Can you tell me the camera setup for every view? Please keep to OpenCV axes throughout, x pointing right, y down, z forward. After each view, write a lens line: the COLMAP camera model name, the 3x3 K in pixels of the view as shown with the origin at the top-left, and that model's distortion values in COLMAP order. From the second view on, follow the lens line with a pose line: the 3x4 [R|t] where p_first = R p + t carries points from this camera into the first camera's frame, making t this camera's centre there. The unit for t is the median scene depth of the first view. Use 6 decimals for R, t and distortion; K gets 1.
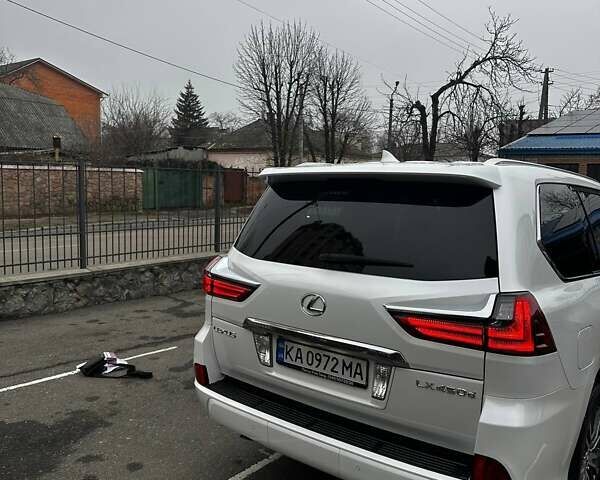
lens RADIAL K [[558.4, 0, 300.0], [0, 558.4, 240.0], [0, 0, 1]] dist [0.149463, -0.270368]
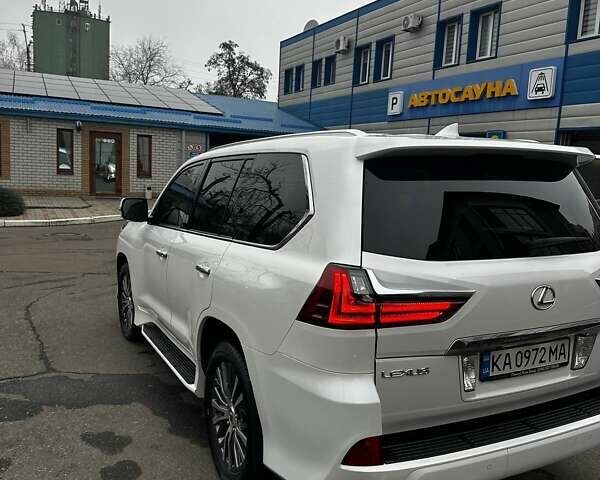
lens RADIAL K [[558.4, 0, 300.0], [0, 558.4, 240.0], [0, 0, 1]] dist [0.149463, -0.270368]
pose [[0.394510, -0.127292, 0.910032, -0.900590], [0.060108, 0.991812, 0.112674, -0.097302], [-0.916924, 0.010250, 0.398931, 0.942970]]
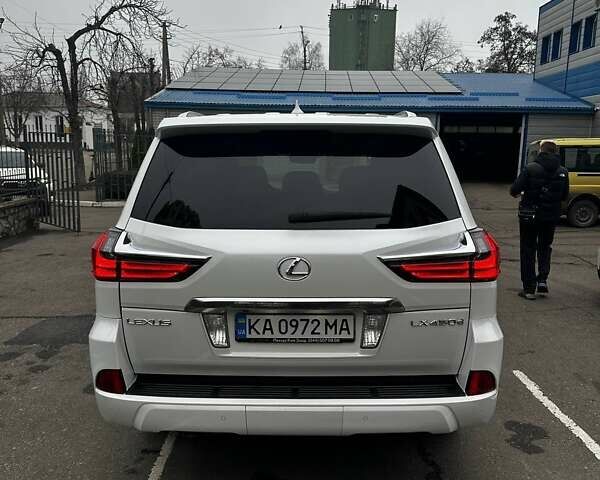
lens RADIAL K [[558.4, 0, 300.0], [0, 558.4, 240.0], [0, 0, 1]] dist [0.149463, -0.270368]
pose [[0.785309, -0.125132, 0.606326, -0.498862], [0.075629, 0.991416, 0.106651, -0.028754], [-0.614467, -0.037898, 0.788032, 0.251563]]
